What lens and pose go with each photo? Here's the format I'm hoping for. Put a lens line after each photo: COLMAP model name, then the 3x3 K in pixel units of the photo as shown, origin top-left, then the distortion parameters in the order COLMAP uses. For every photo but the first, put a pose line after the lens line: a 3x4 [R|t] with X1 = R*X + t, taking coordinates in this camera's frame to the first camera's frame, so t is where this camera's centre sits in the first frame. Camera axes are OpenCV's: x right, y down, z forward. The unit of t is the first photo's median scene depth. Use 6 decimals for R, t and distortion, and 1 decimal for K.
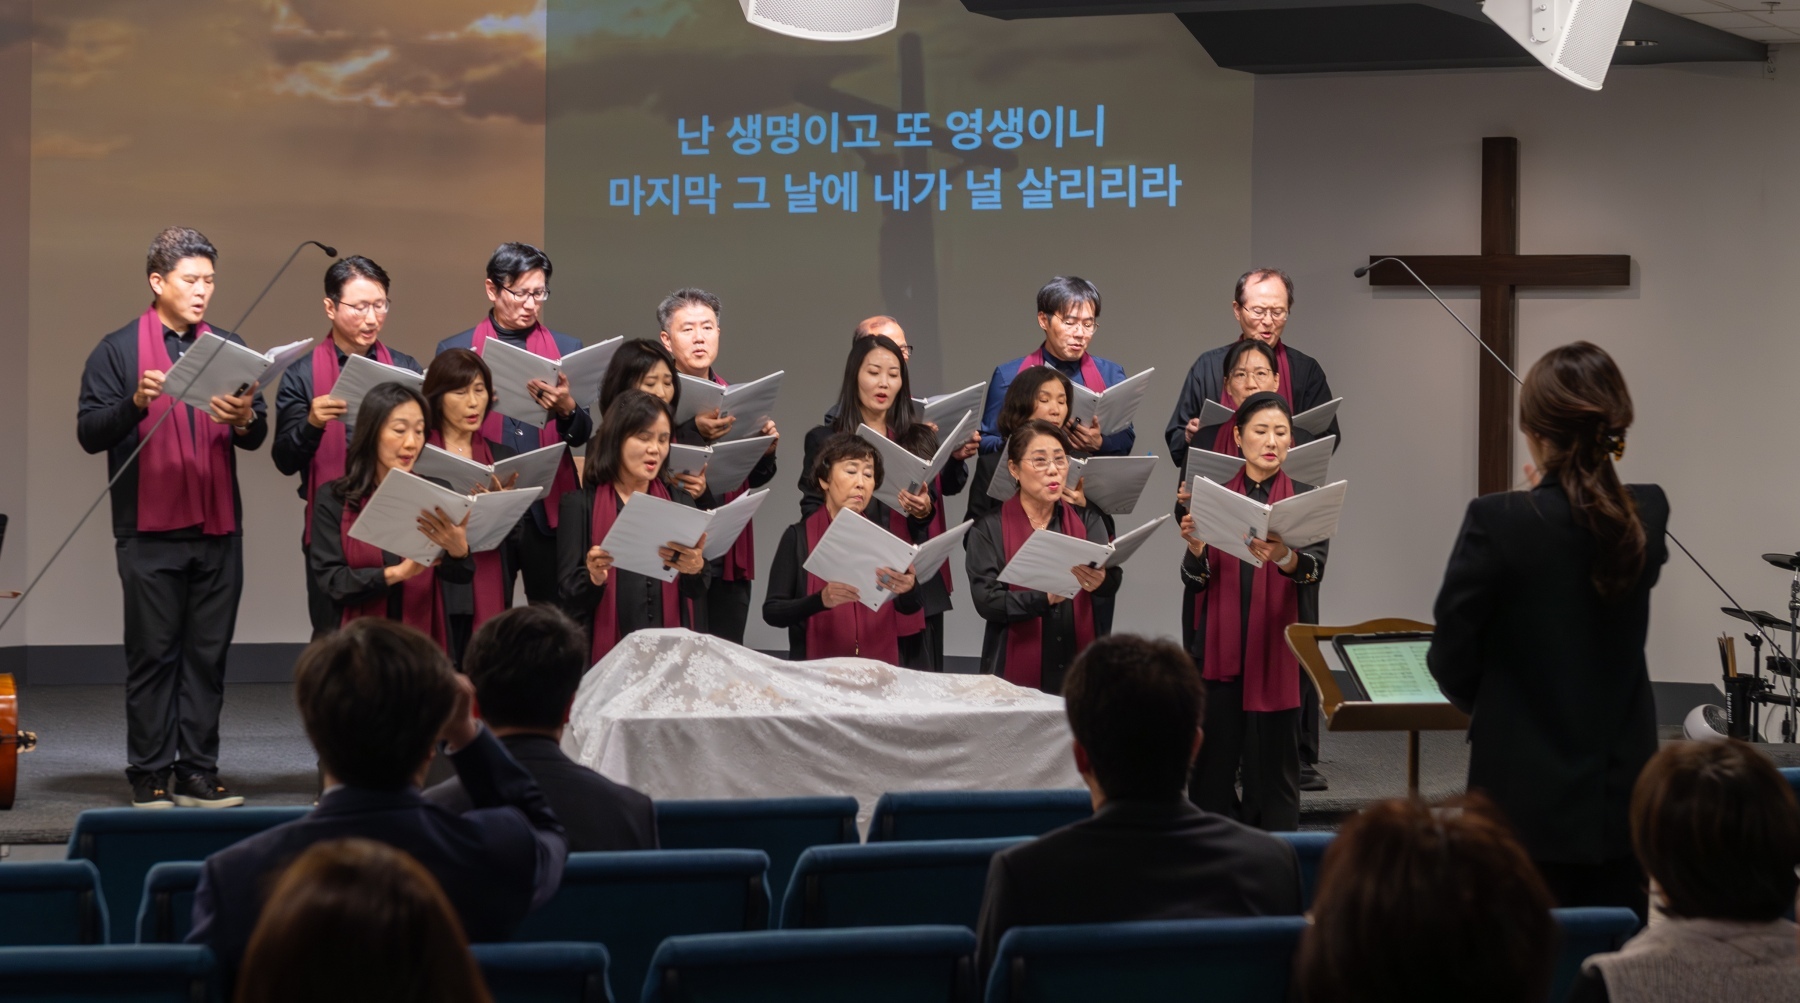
lens RADIAL K [[4019.6, 0, 905.0], [0, 4019.6, 500.0], [0, 0, 1]] dist [0.016447, 0.000000]
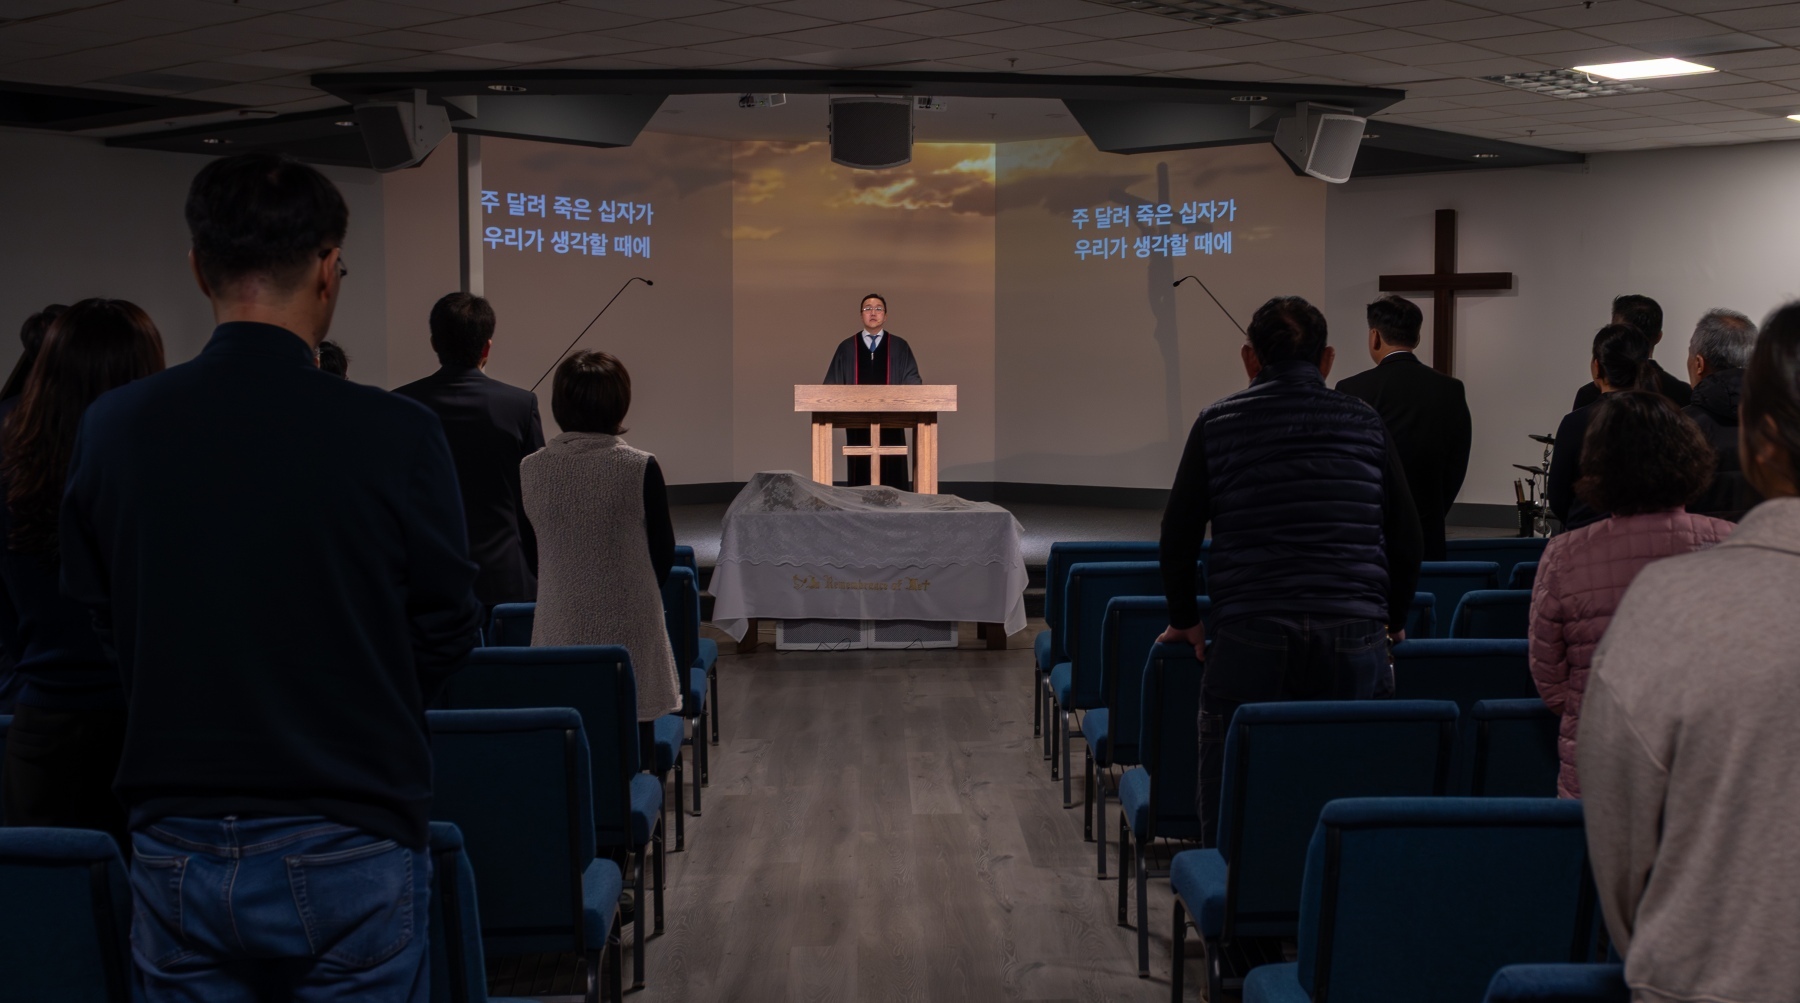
lens RADIAL K [[2080.0, 0, 903.8], [0, 2080.0, 498.5], [0, 0, 1]] dist [0.005786, 0.000000]
pose [[0.970863, 0.007230, -0.239527, 0.115434], [0.002578, 0.999172, 0.040608, 0.002220], [0.239622, -0.040042, 0.970040, 0.009196]]
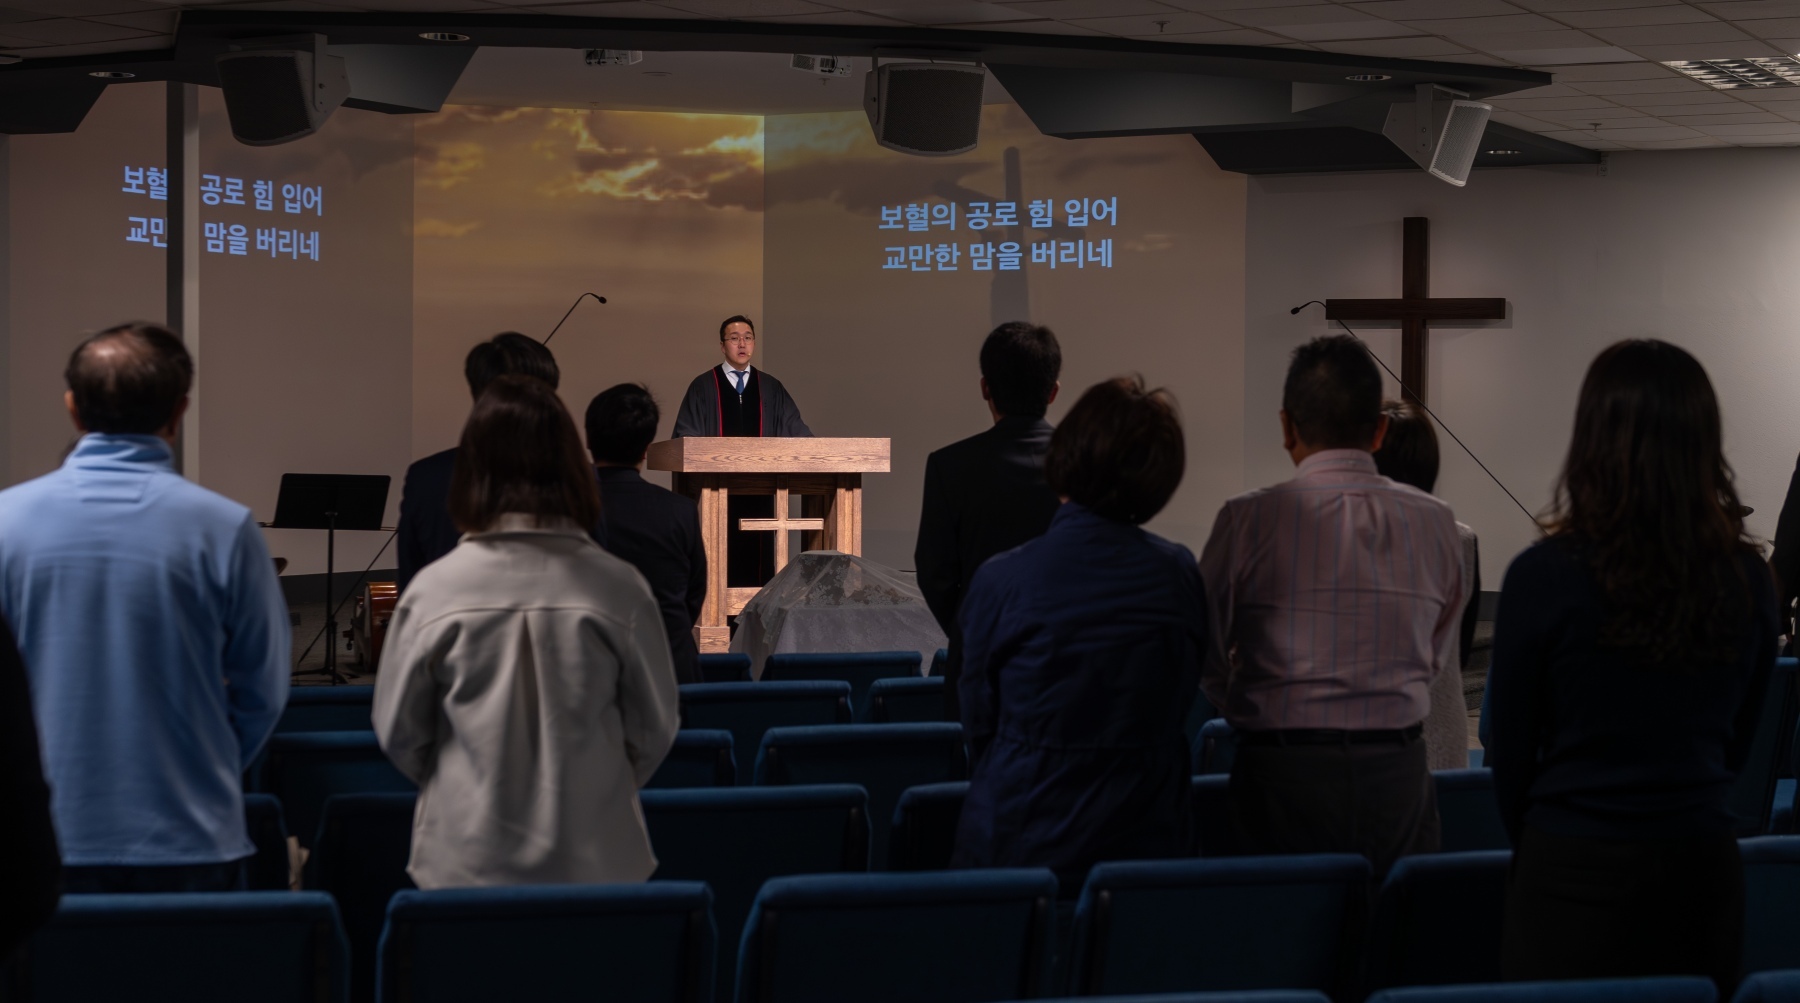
lens RADIAL K [[2834.3, 0, 890.3], [0, 2834.3, 503.7], [0, 0, 1]] dist [-0.008159, 0.000000]
pose [[0.998668, -0.000389, -0.051594, 0.009823], [0.000928, 0.999945, 0.010433, 0.001795], [0.051587, -0.010467, 0.998614, -0.025158]]
